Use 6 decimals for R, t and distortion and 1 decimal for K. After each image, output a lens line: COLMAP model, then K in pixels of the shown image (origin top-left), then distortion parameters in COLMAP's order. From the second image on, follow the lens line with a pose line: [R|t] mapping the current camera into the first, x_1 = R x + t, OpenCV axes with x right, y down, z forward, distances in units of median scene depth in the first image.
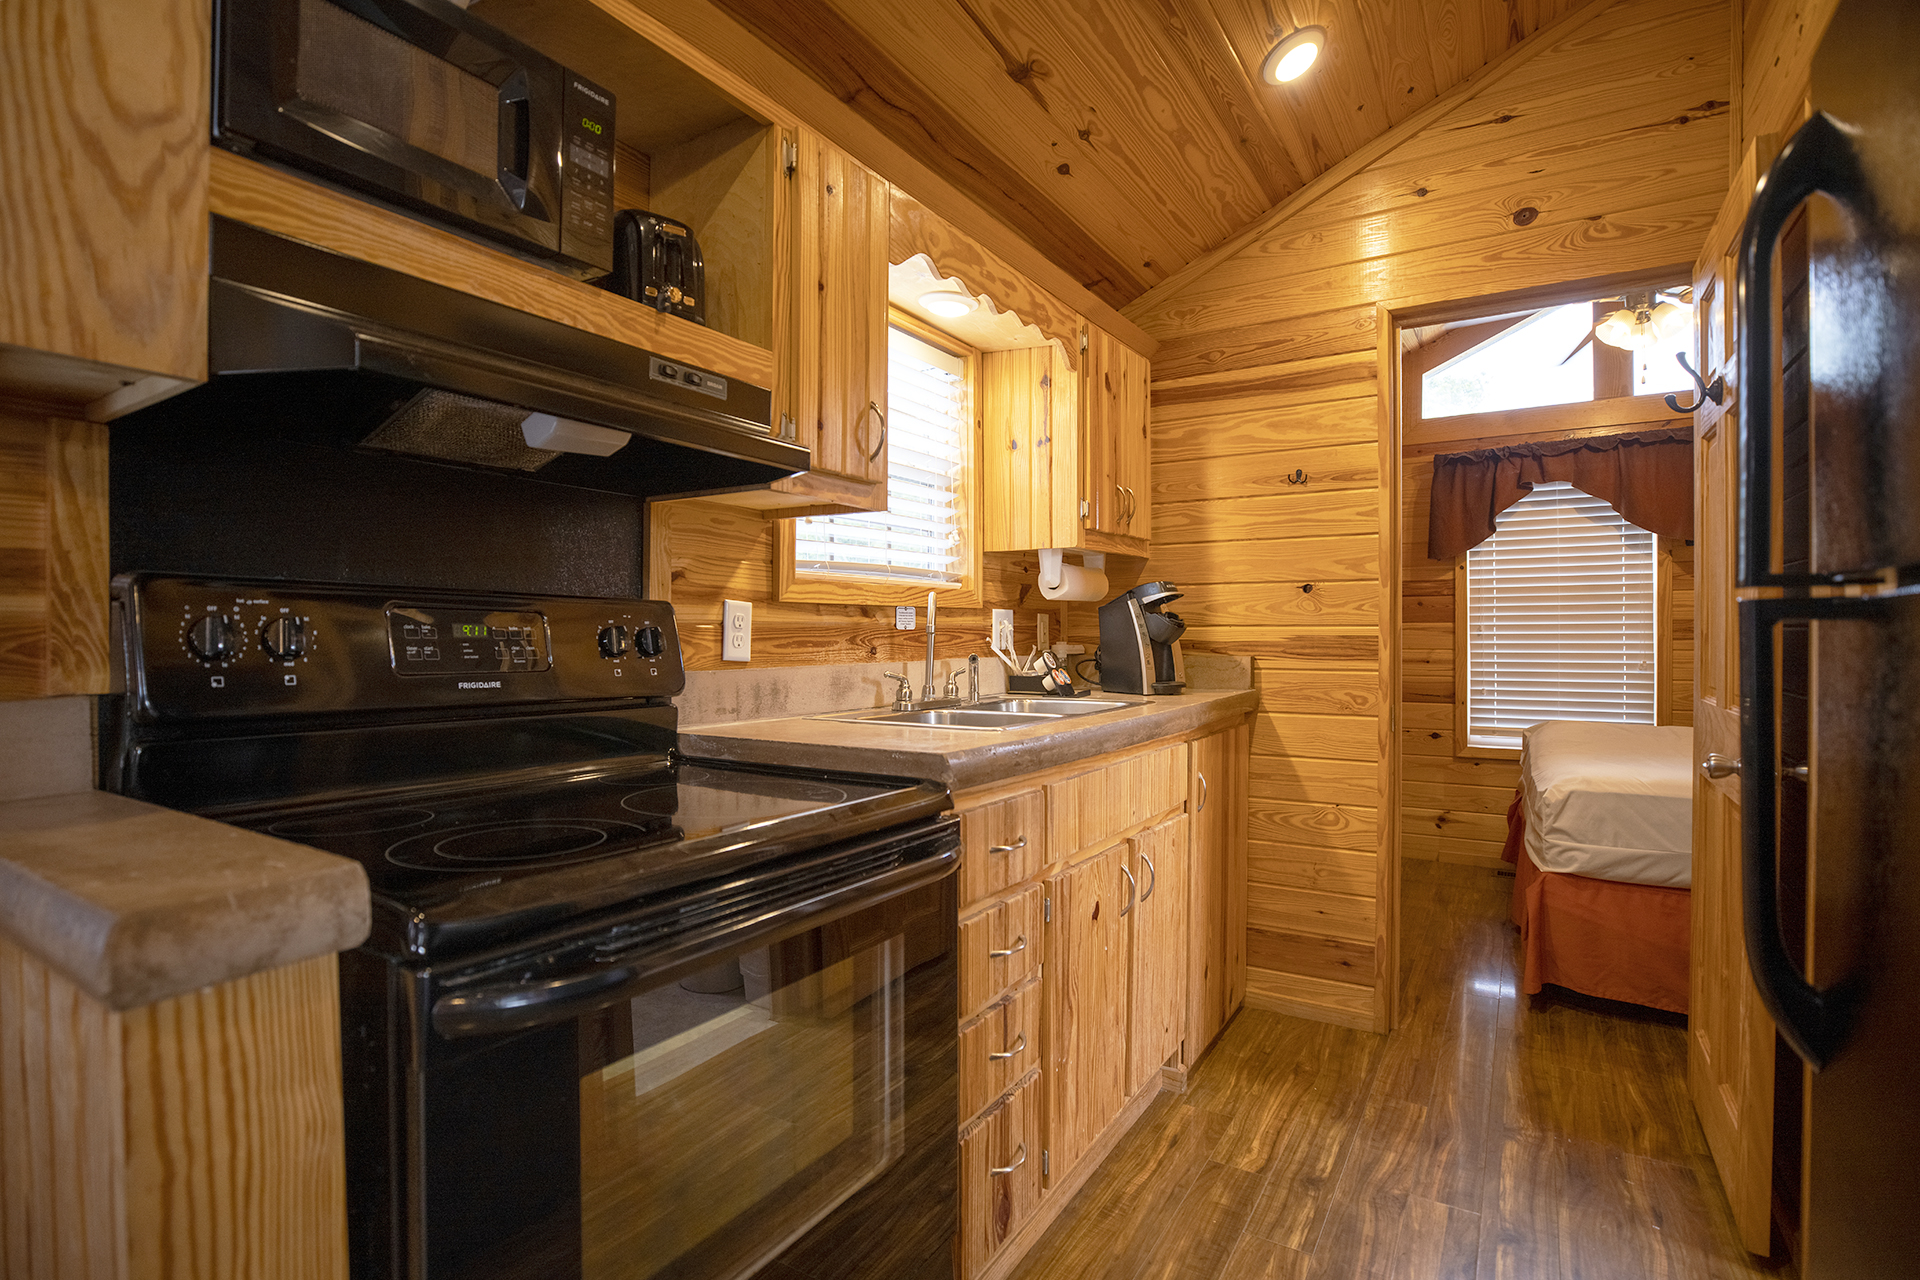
lens RADIAL K [[897.1, 0, 964.9], [0, 897.1, 636.7], [0, 0, 1]] dist [-0.028869, 0.000805]
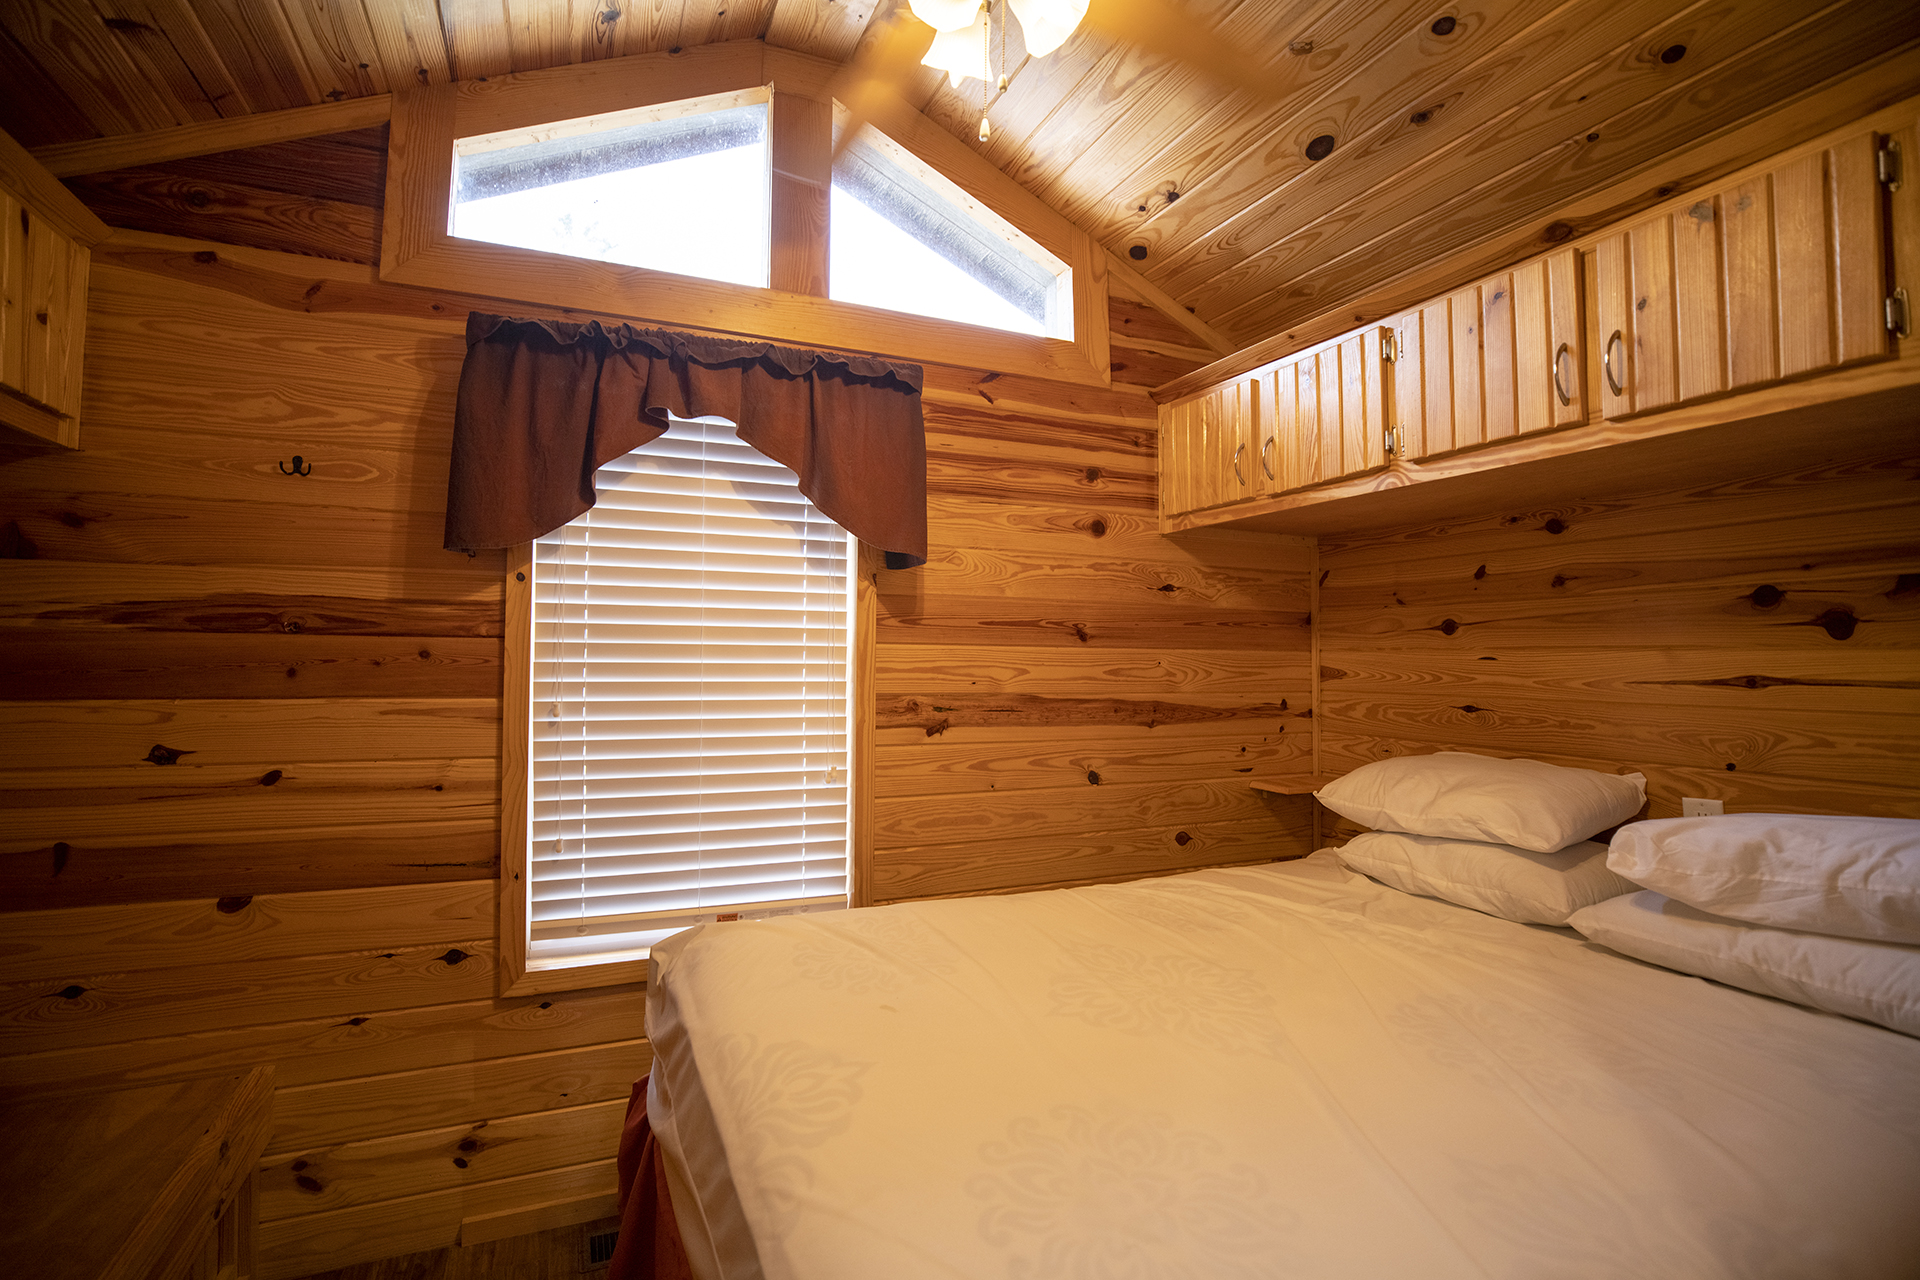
lens RADIAL K [[897.1, 0, 957.4], [0, 897.1, 636.9], [0, 0, 1]] dist [-0.028869, 0.000805]
pose [[0.550324, 0.032090, 0.834334, 0.305845], [-0.004434, 0.999359, -0.035512, -0.032396], [-0.834939, 0.015843, 0.550114, 0.568627]]
